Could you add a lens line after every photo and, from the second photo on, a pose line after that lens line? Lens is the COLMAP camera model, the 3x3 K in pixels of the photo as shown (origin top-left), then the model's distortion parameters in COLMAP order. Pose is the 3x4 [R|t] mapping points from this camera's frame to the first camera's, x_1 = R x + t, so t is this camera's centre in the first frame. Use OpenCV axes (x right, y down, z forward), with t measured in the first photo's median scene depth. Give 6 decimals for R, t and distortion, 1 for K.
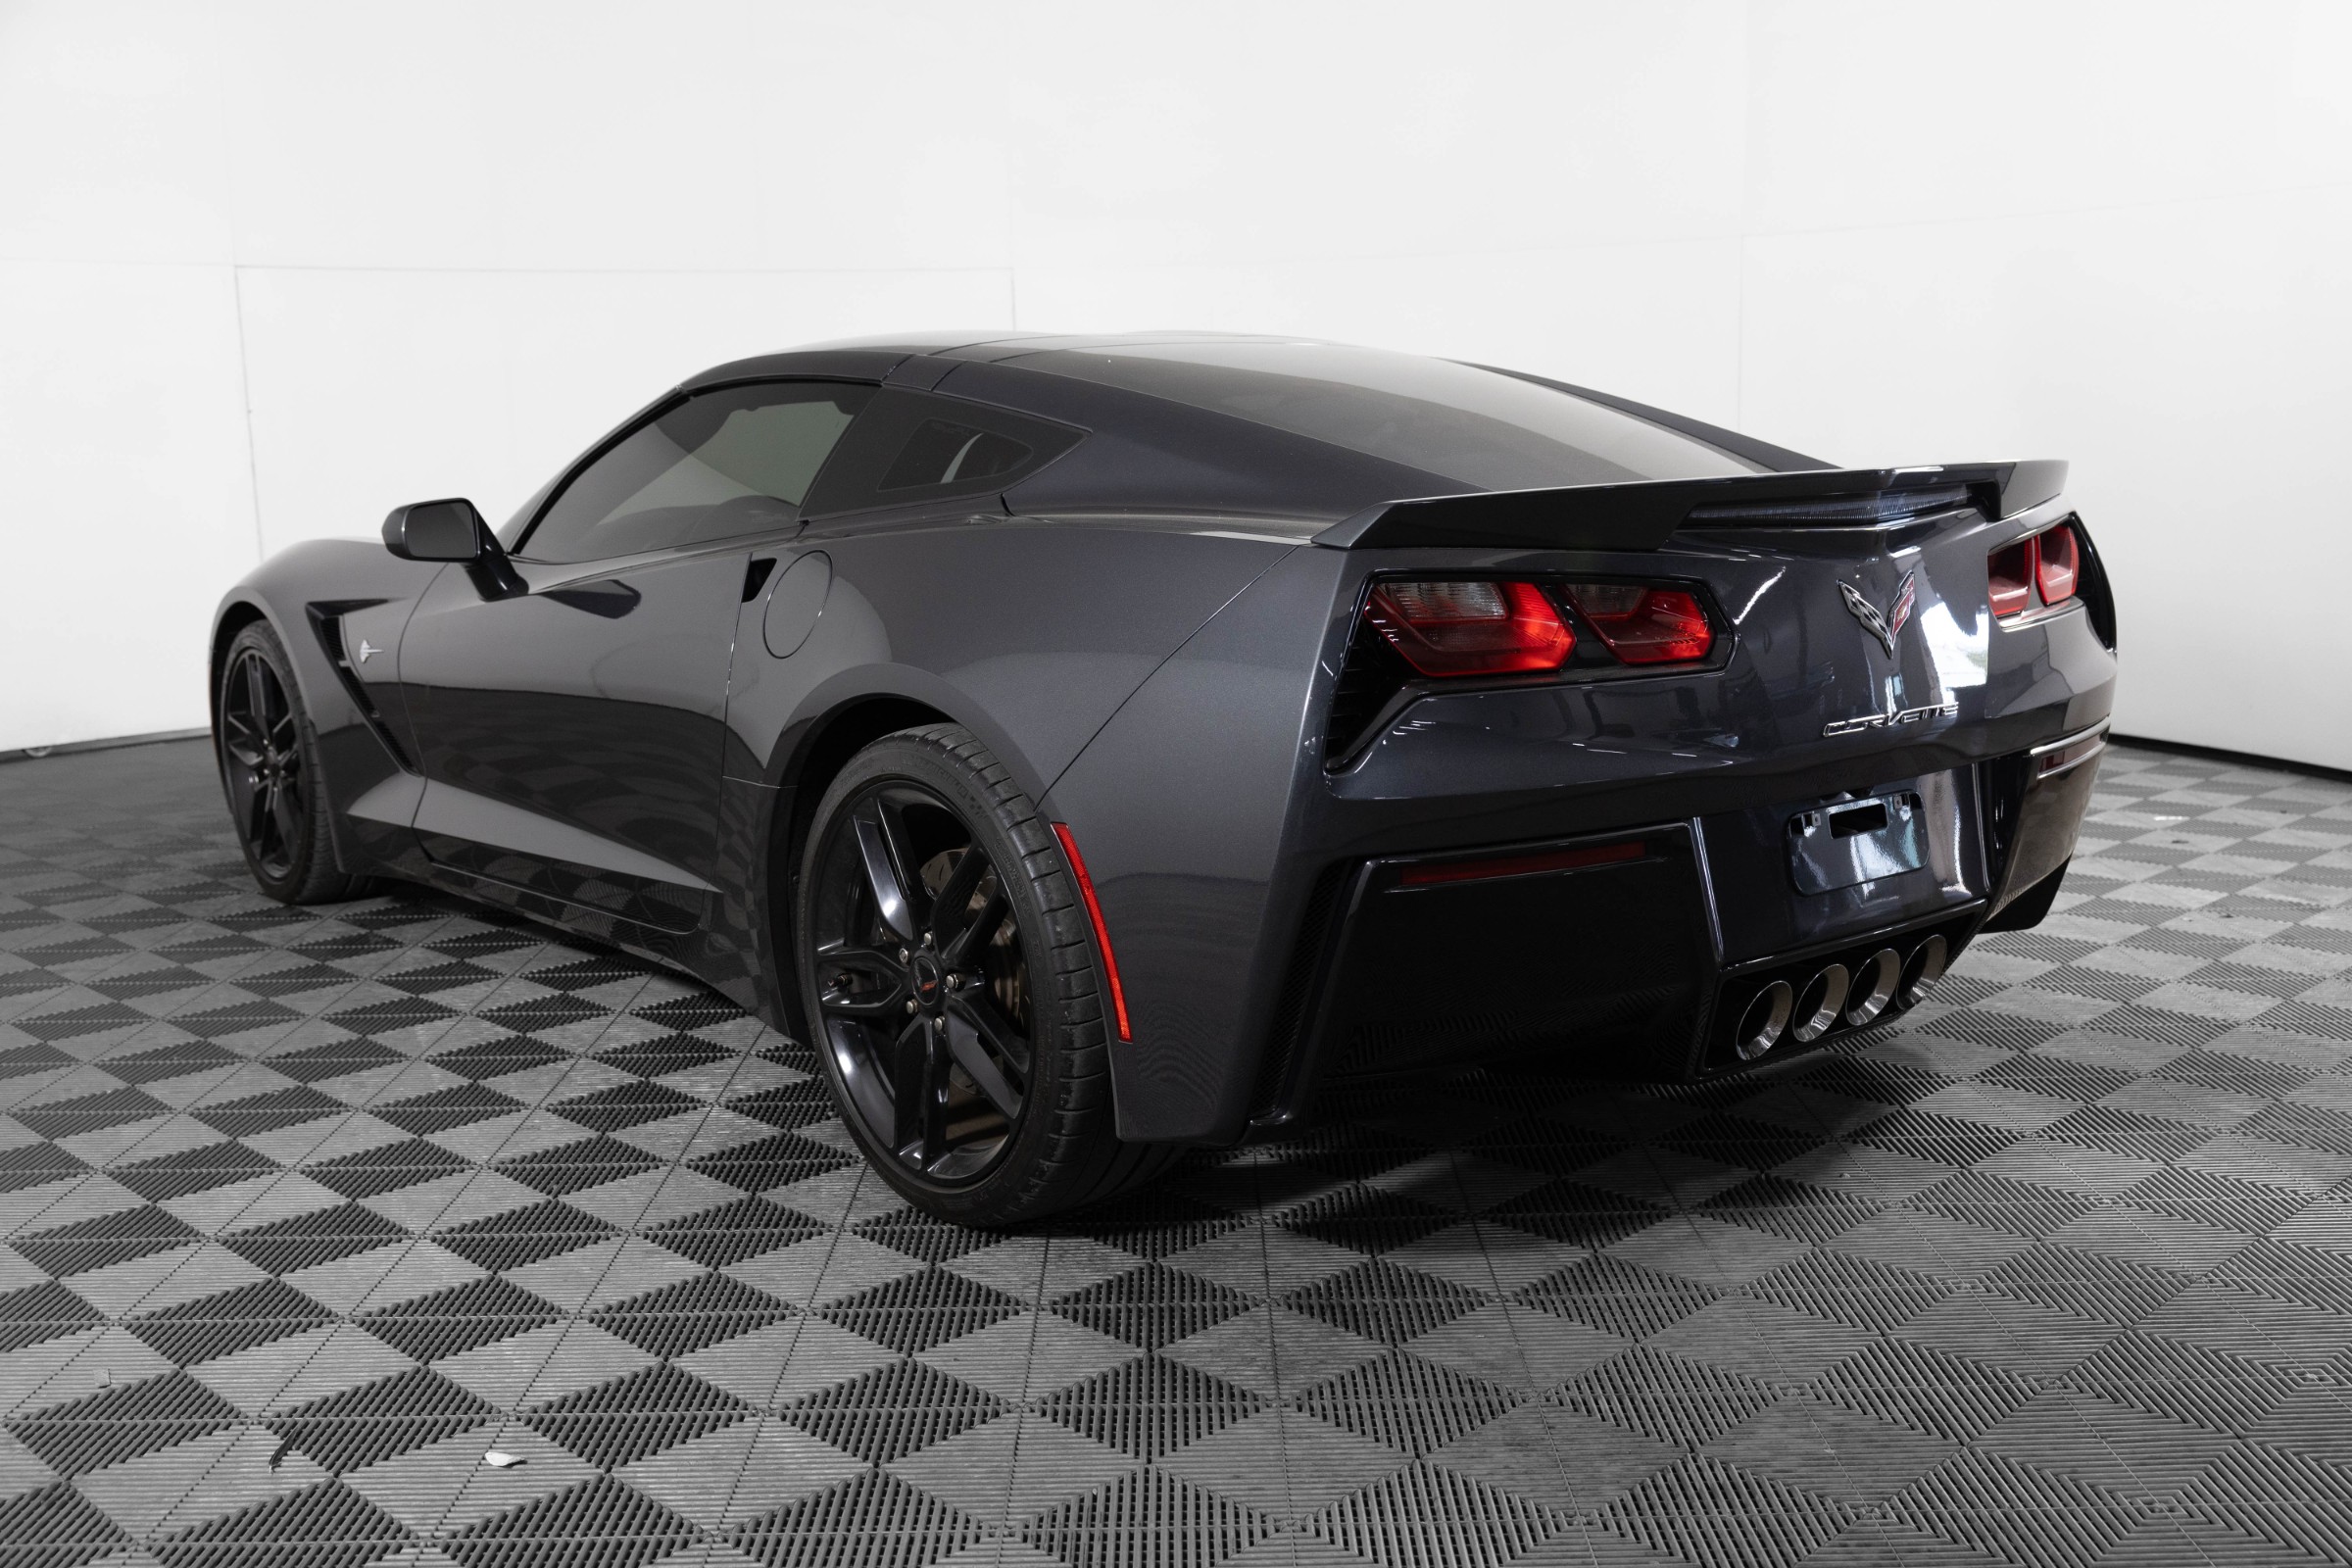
lens RADIAL K [[2316.9, 0, 1212.4], [0, 2316.9, 782.7], [0, 0, 1]] dist [-0.019993, -0.007230]
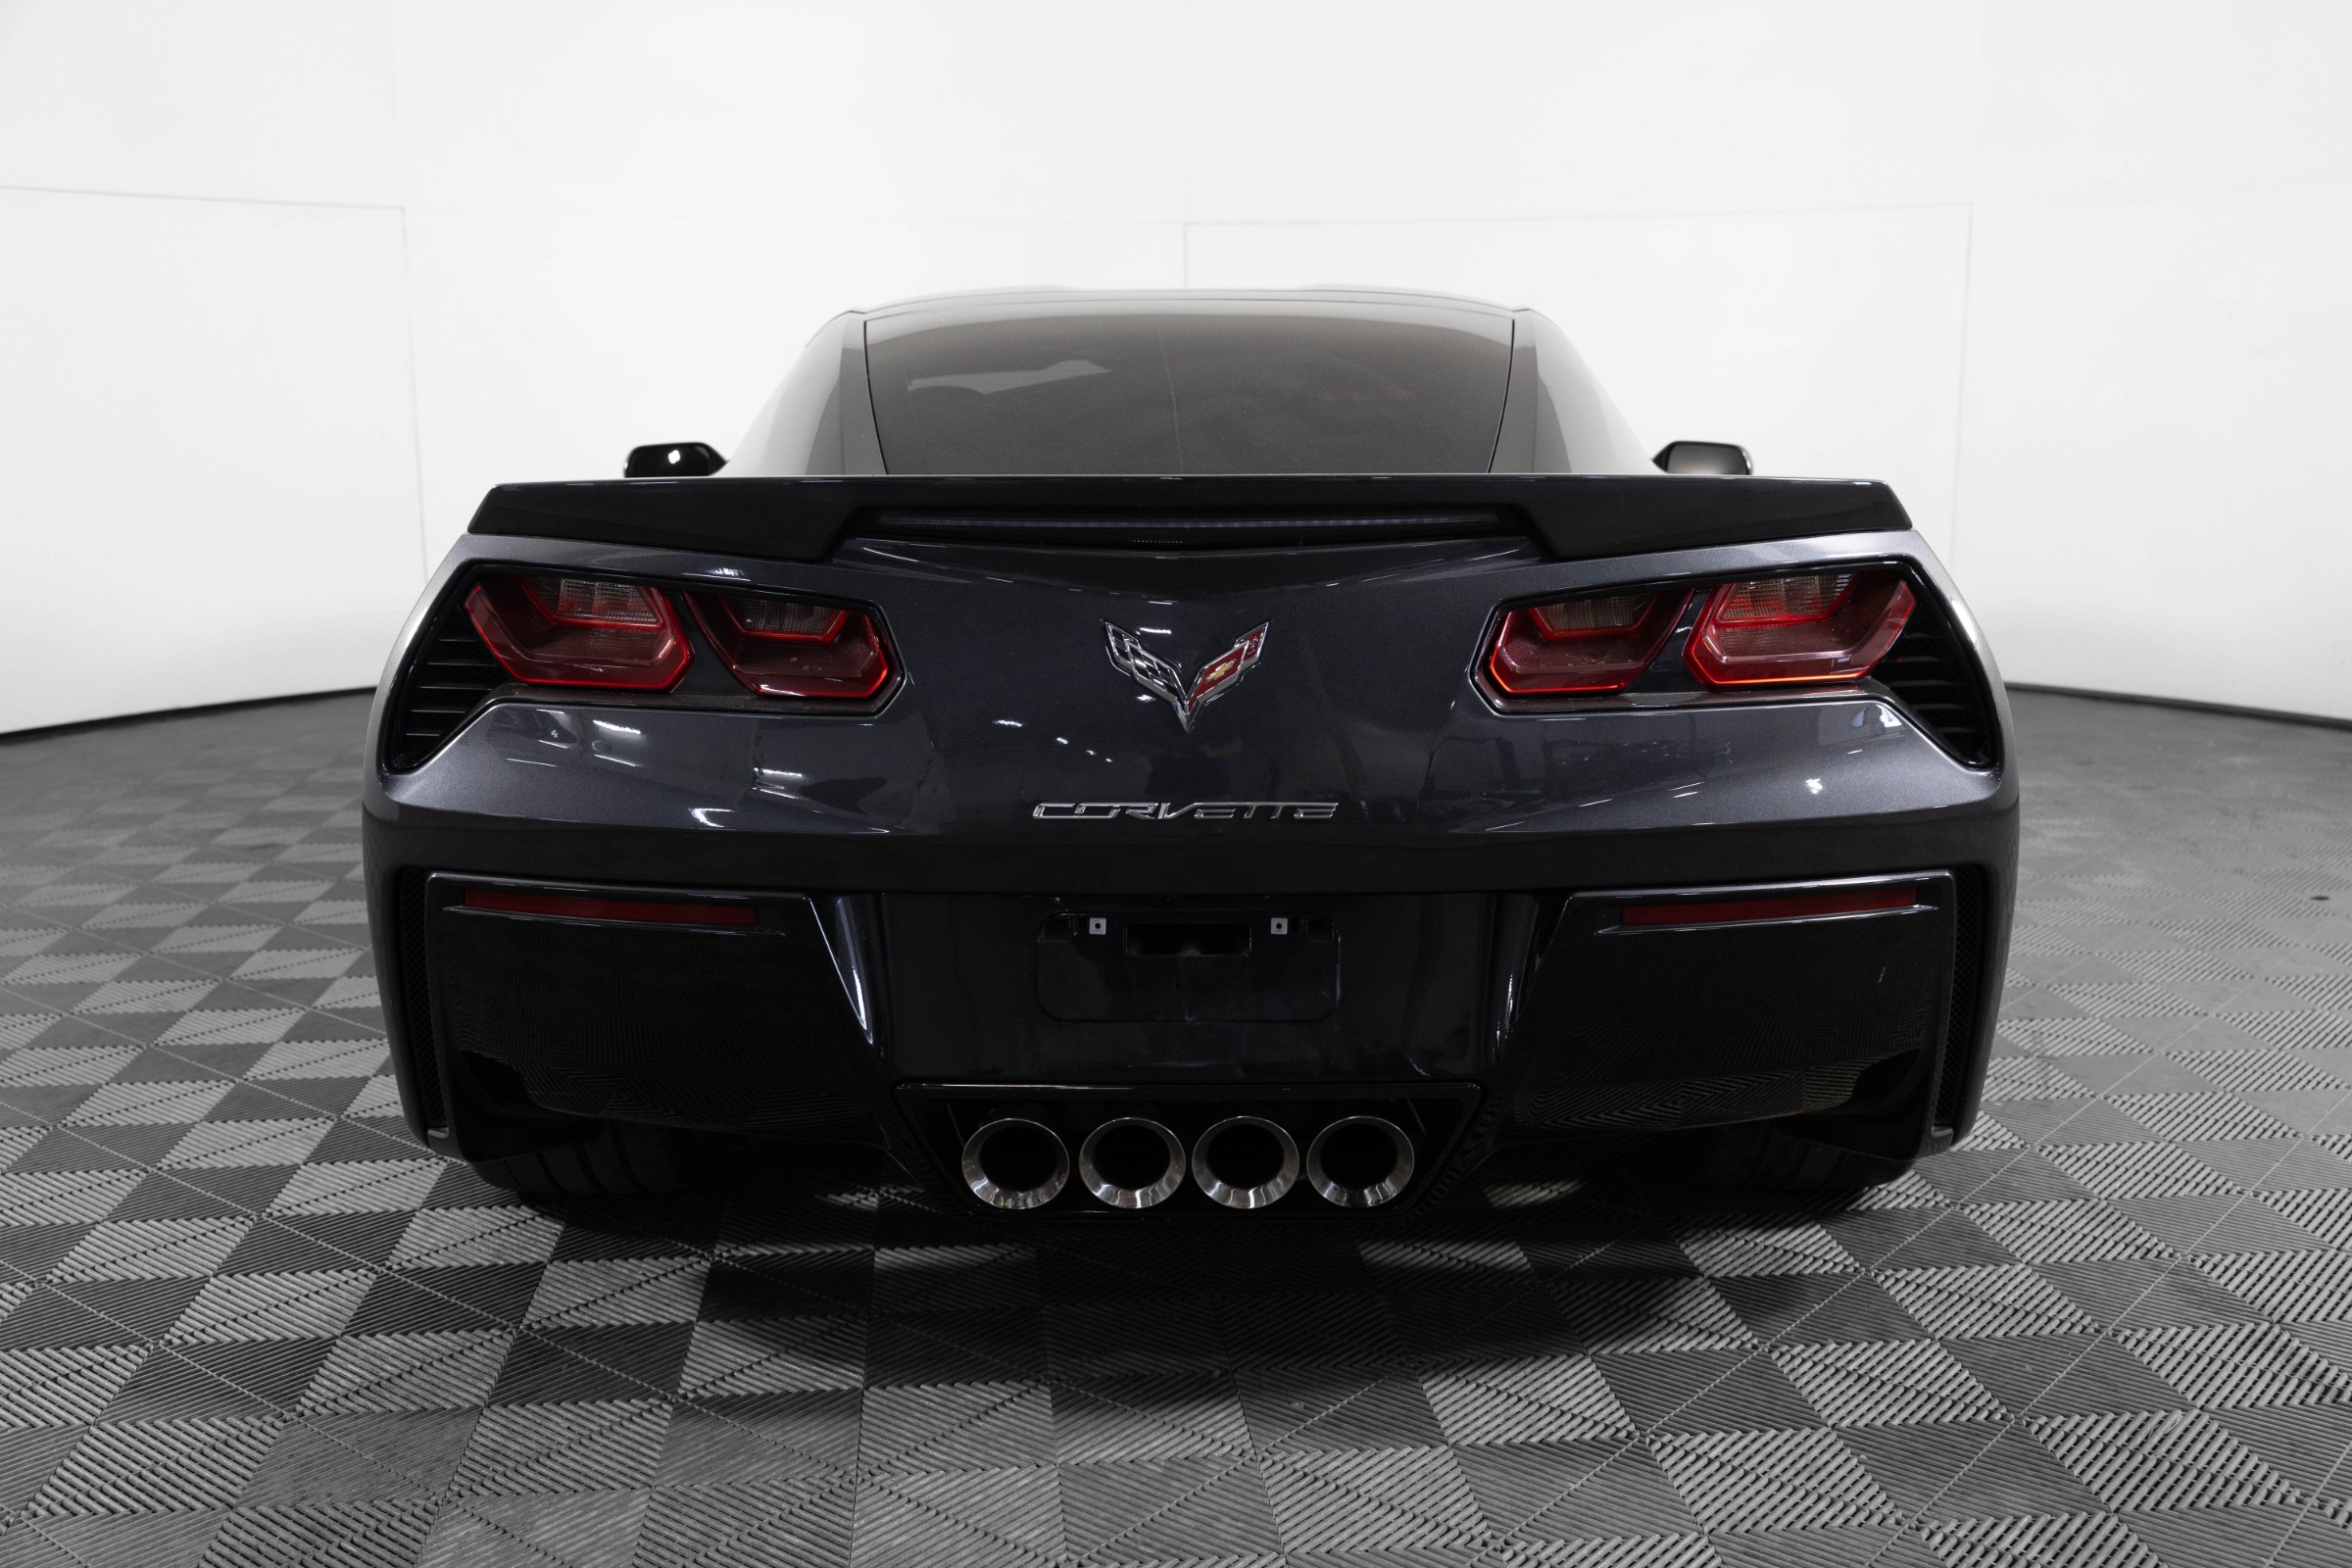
lens RADIAL K [[2316.9, 0, 1212.4], [0, 2316.9, 782.7], [0, 0, 1]] dist [-0.019993, -0.007230]
pose [[0.770990, 0.131412, -0.623142, 0.690442], [-0.117936, 0.991016, 0.063075, -0.076500], [0.625832, 0.024861, 0.779561, 0.379588]]
